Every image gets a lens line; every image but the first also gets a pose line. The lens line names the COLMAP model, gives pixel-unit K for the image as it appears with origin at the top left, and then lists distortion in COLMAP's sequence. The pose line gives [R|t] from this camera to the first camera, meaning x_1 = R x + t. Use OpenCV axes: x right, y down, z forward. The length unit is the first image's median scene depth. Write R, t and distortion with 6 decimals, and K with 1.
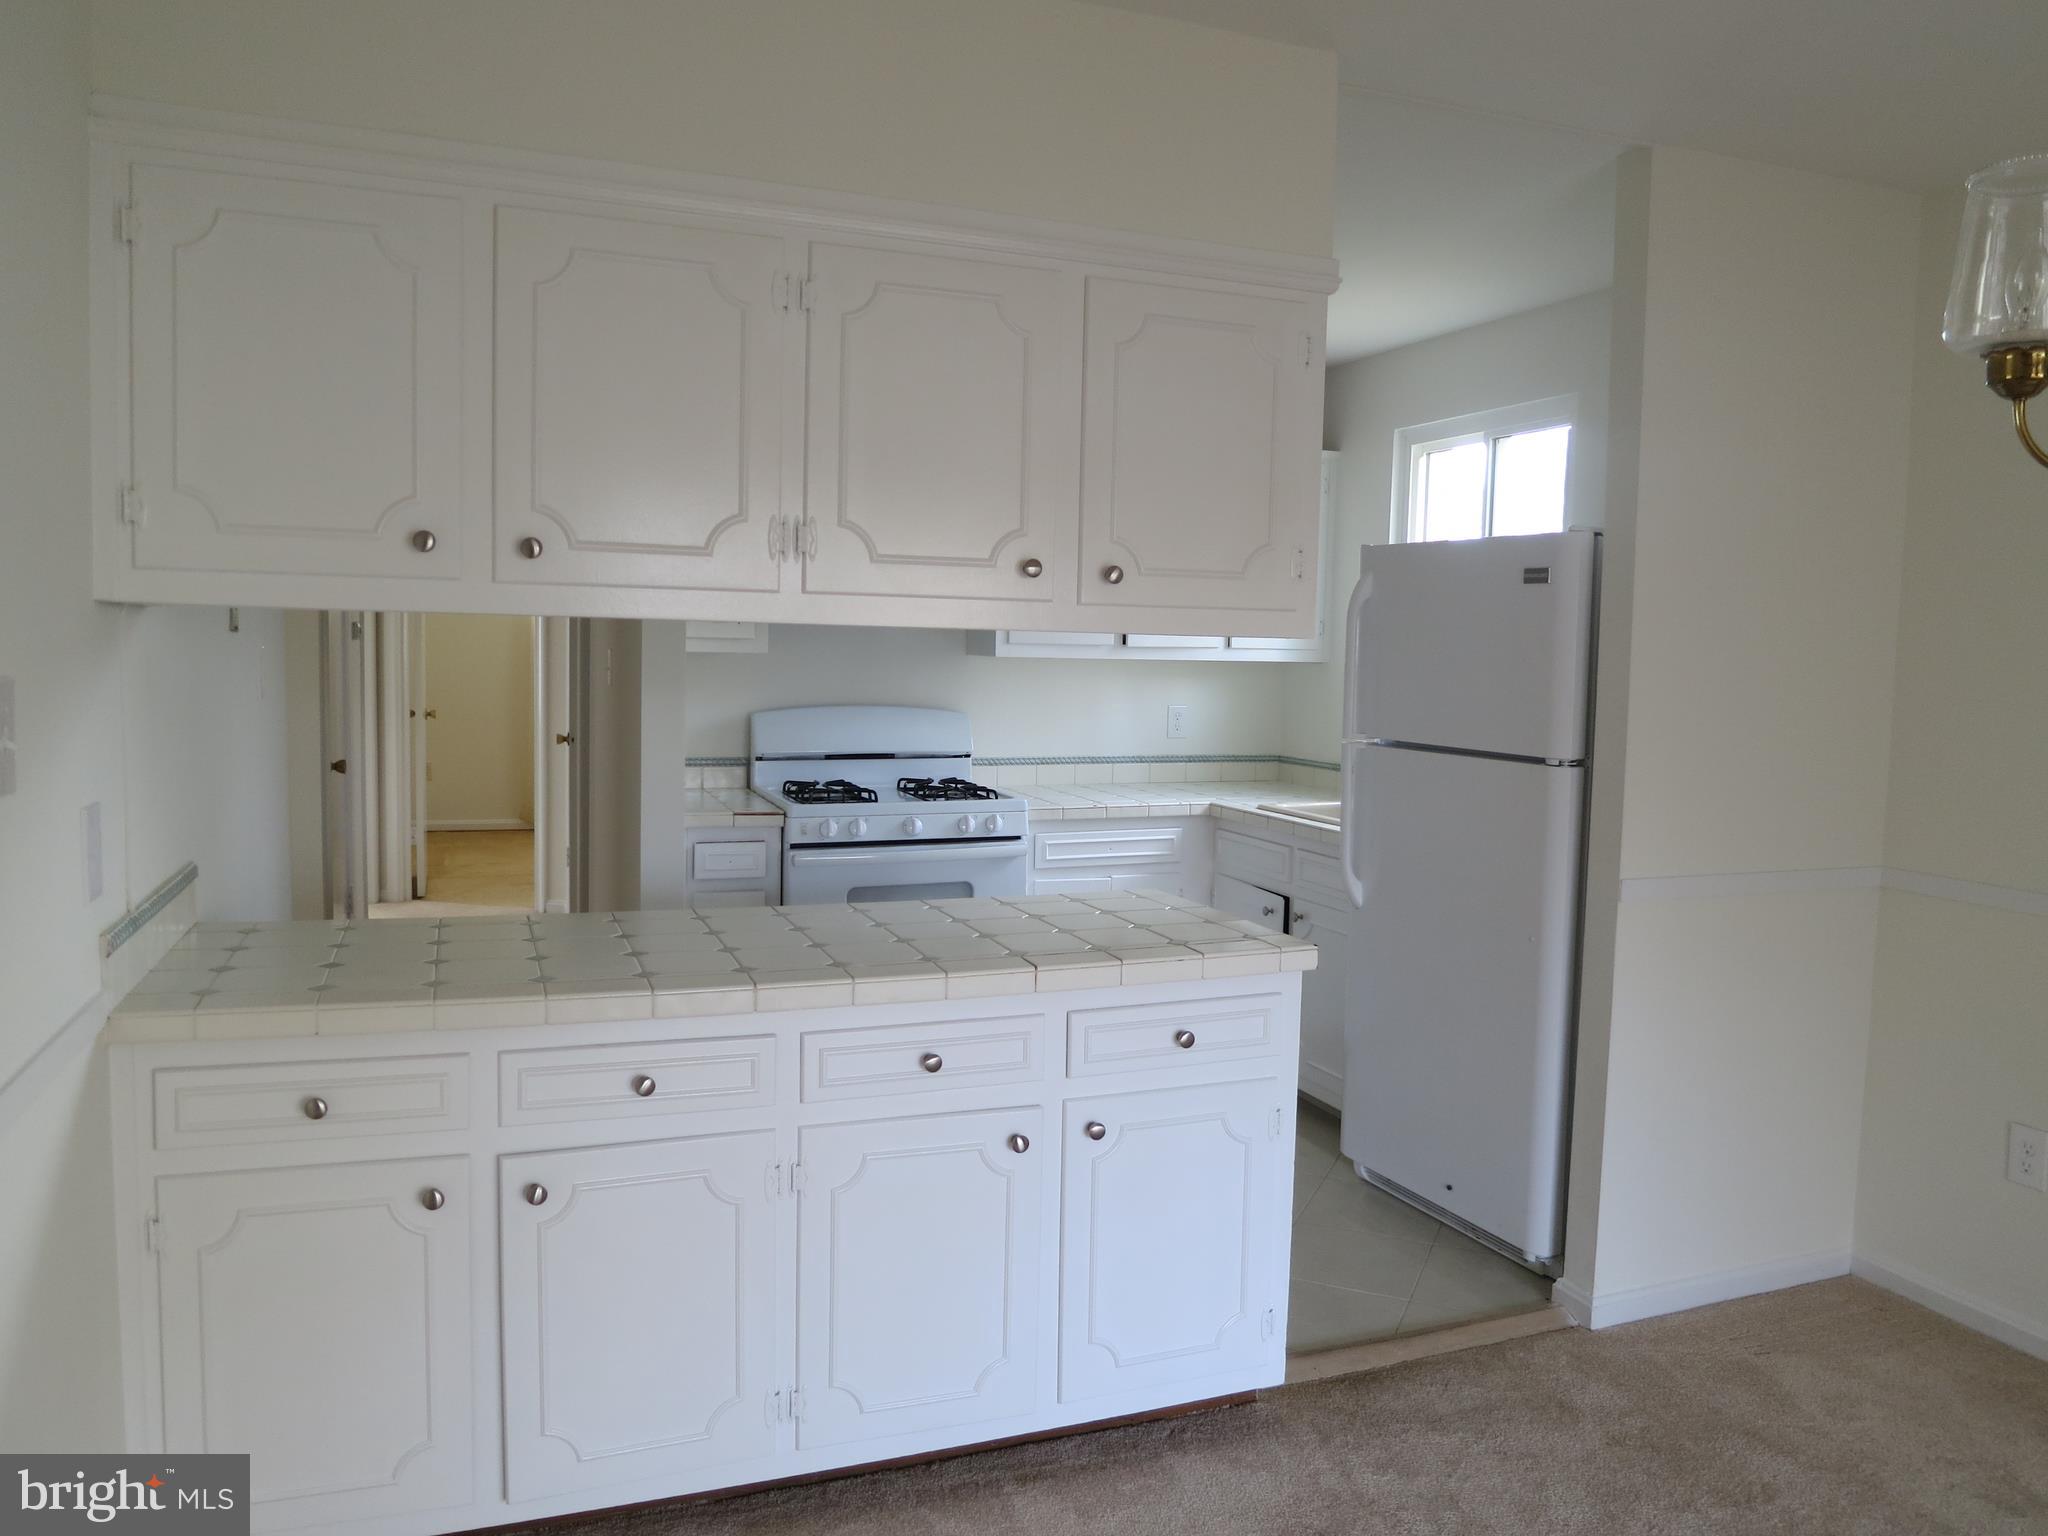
lens RADIAL K [[1476.5, 0, 1075.1], [0, 1476.5, 778.3], [0, 0, 1]] dist [-0.034270, 0.002649]
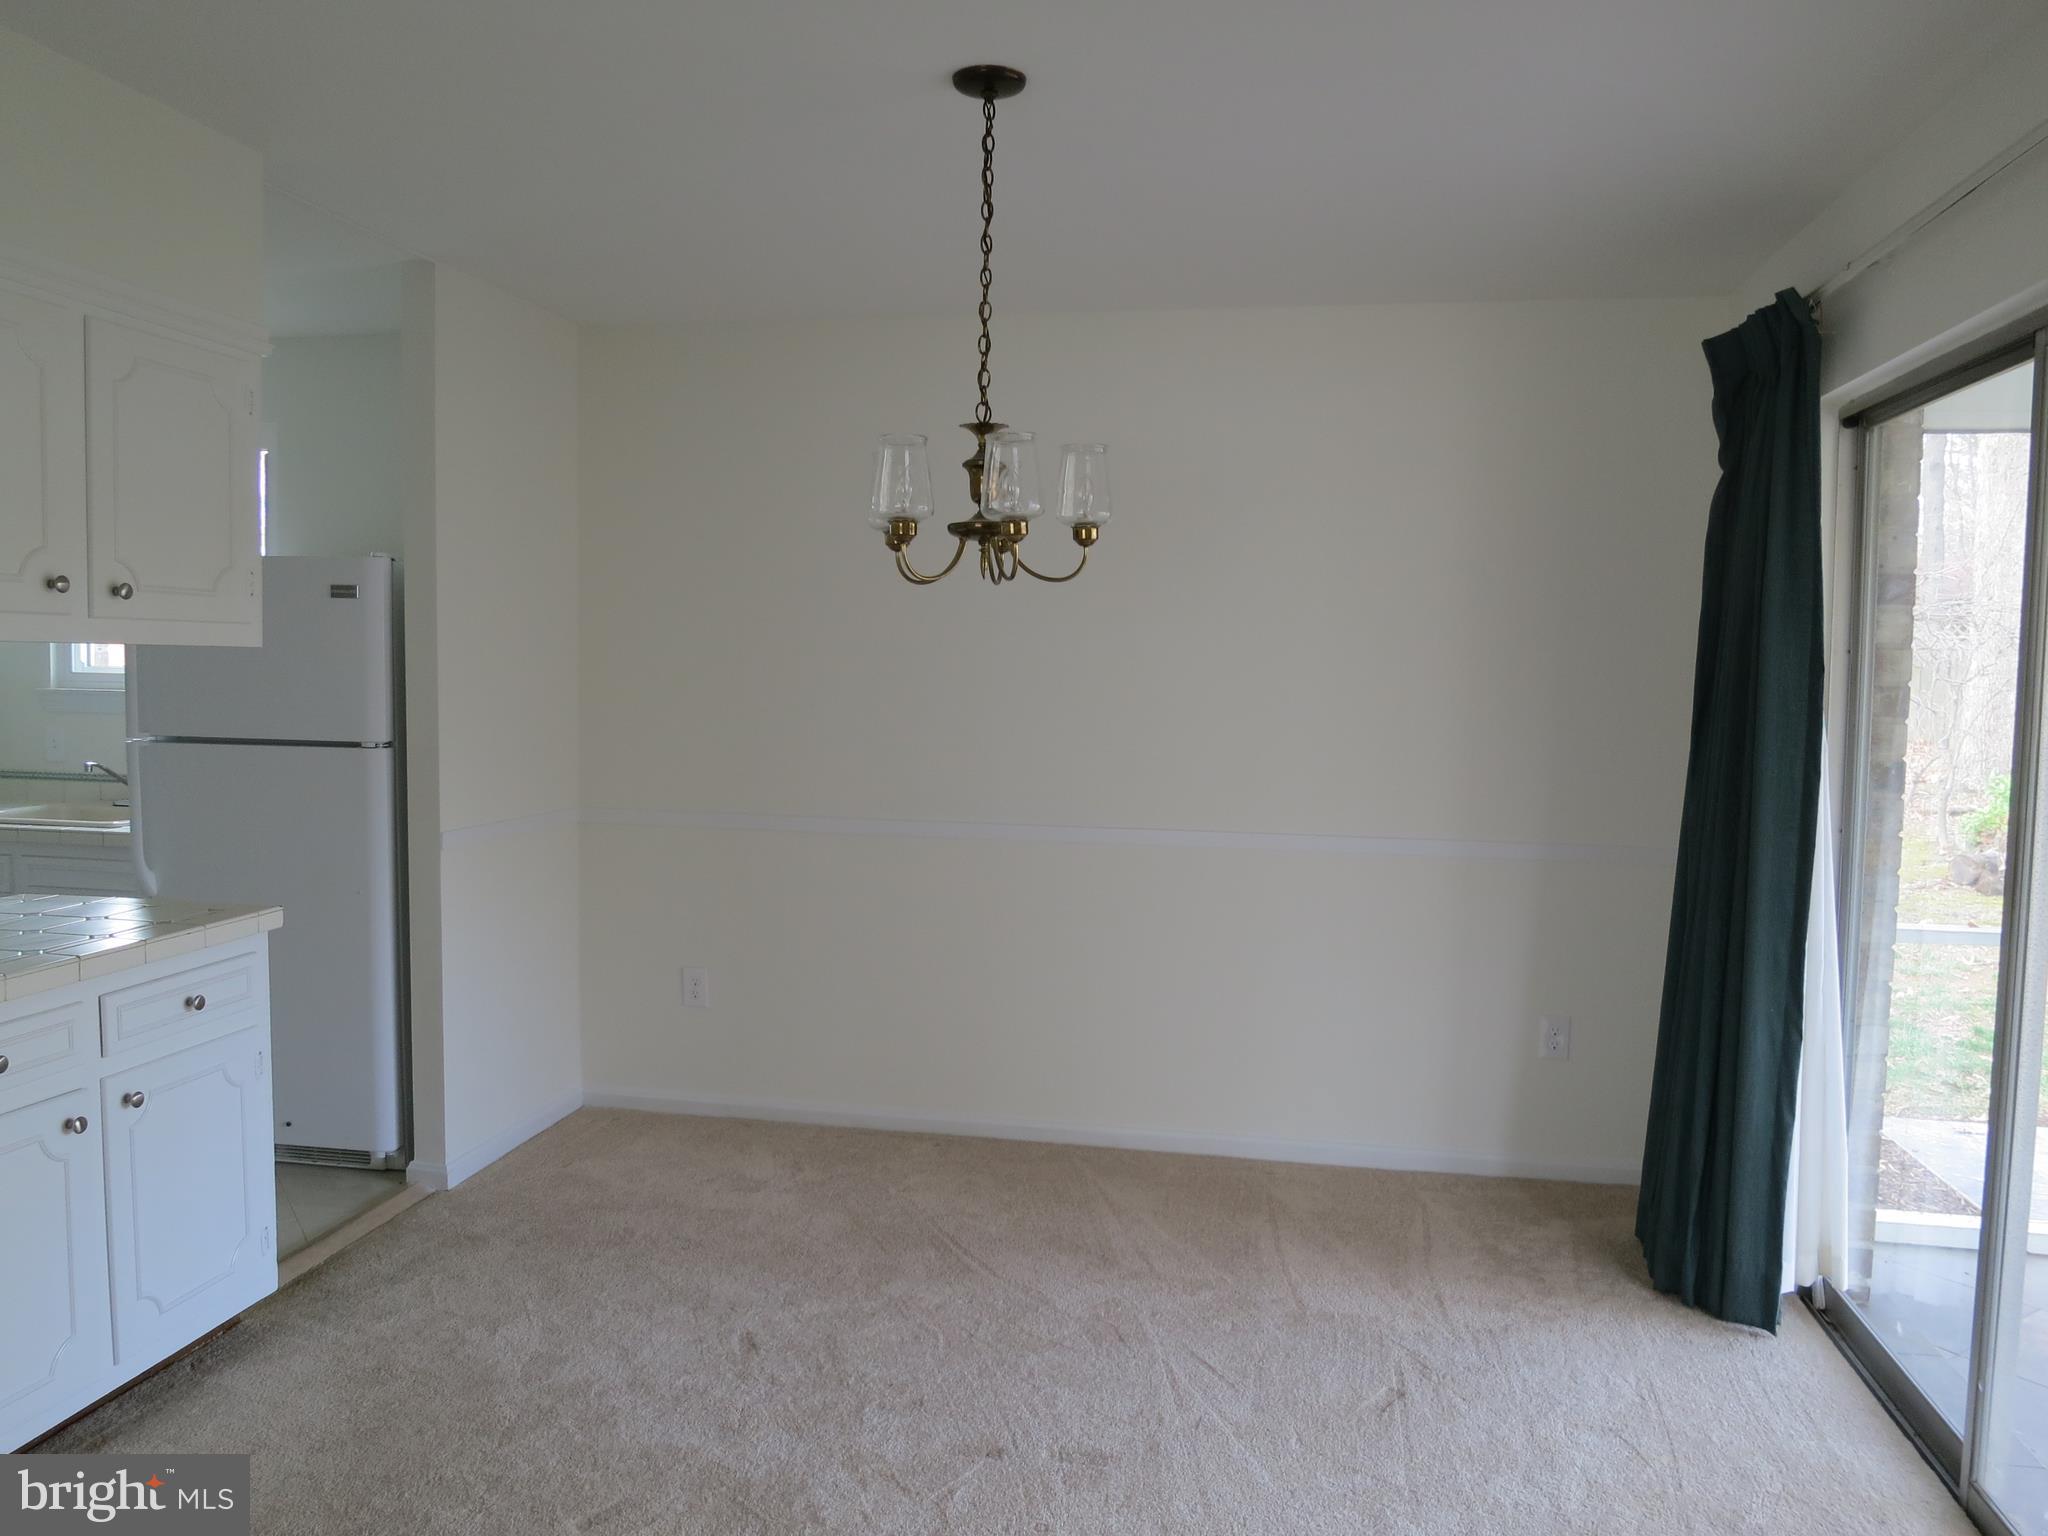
lens RADIAL K [[1476.5, 0, 1075.1], [0, 1476.5, 778.3], [0, 0, 1]] dist [-0.034270, 0.002649]
pose [[0.507094, -0.076881, 0.858455, -0.449201], [0.070433, 0.996379, 0.047629, -0.000045], [-0.859008, 0.036311, 0.510672, -0.129982]]
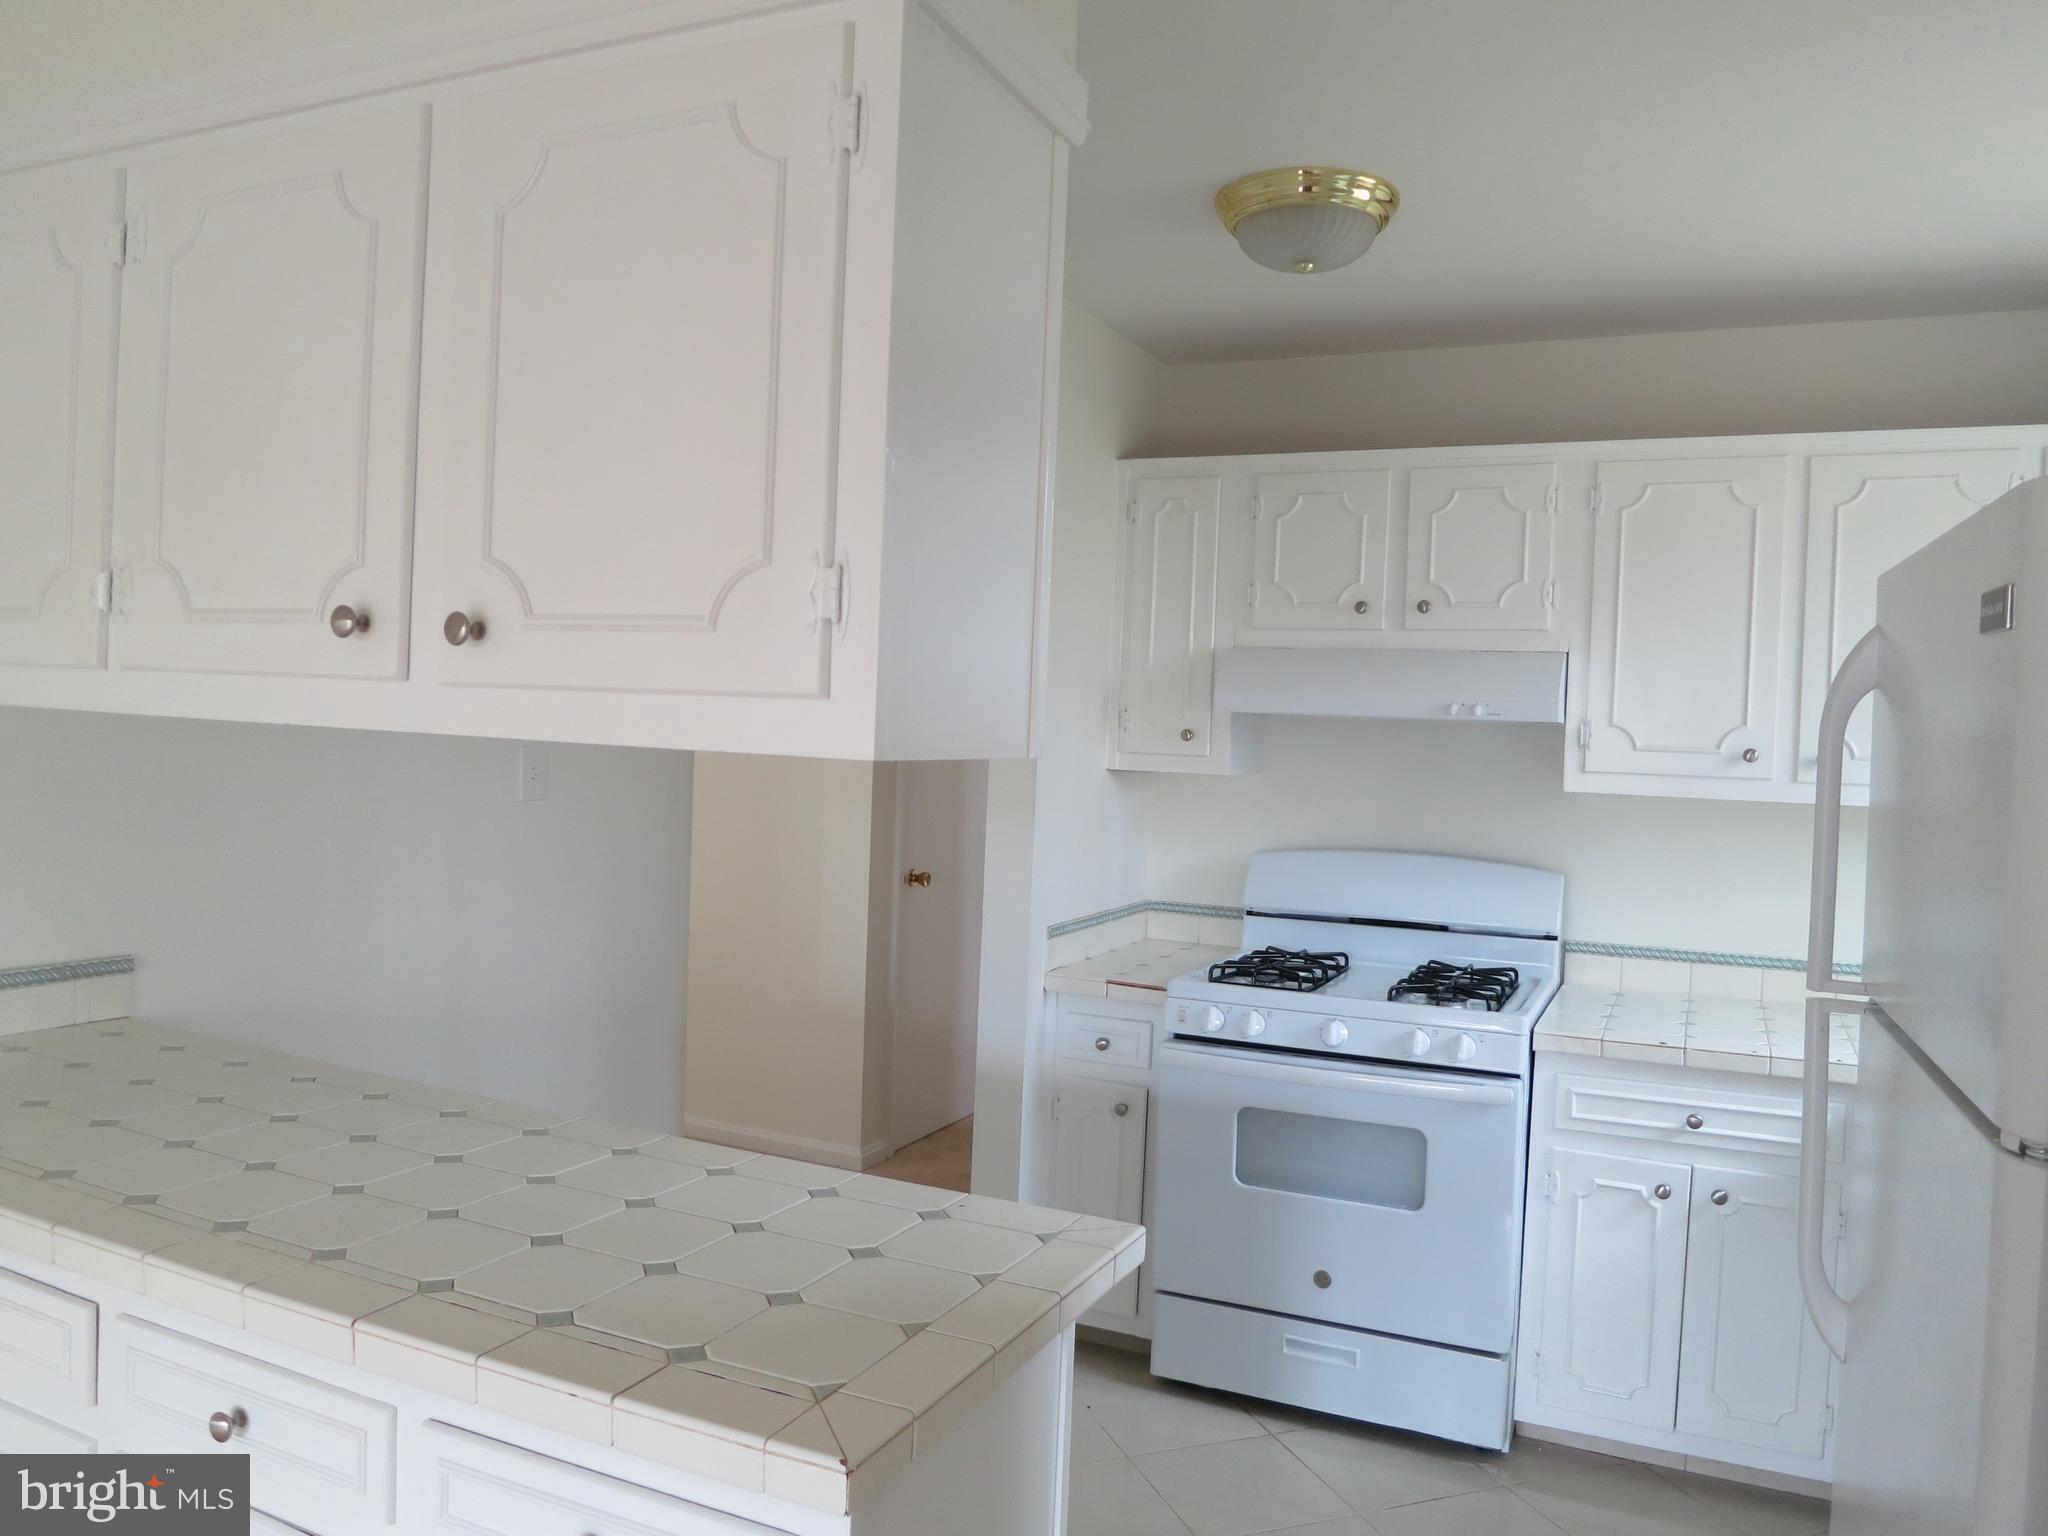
lens RADIAL K [[1476.5, 0, 1075.1], [0, 1476.5, 778.3], [0, 0, 1]] dist [-0.034270, 0.002649]
pose [[0.685161, 0.020511, -0.728103, 0.355525], [-0.085284, 0.994987, -0.052224, -0.046129], [0.723382, 0.097877, 0.683475, 0.508583]]
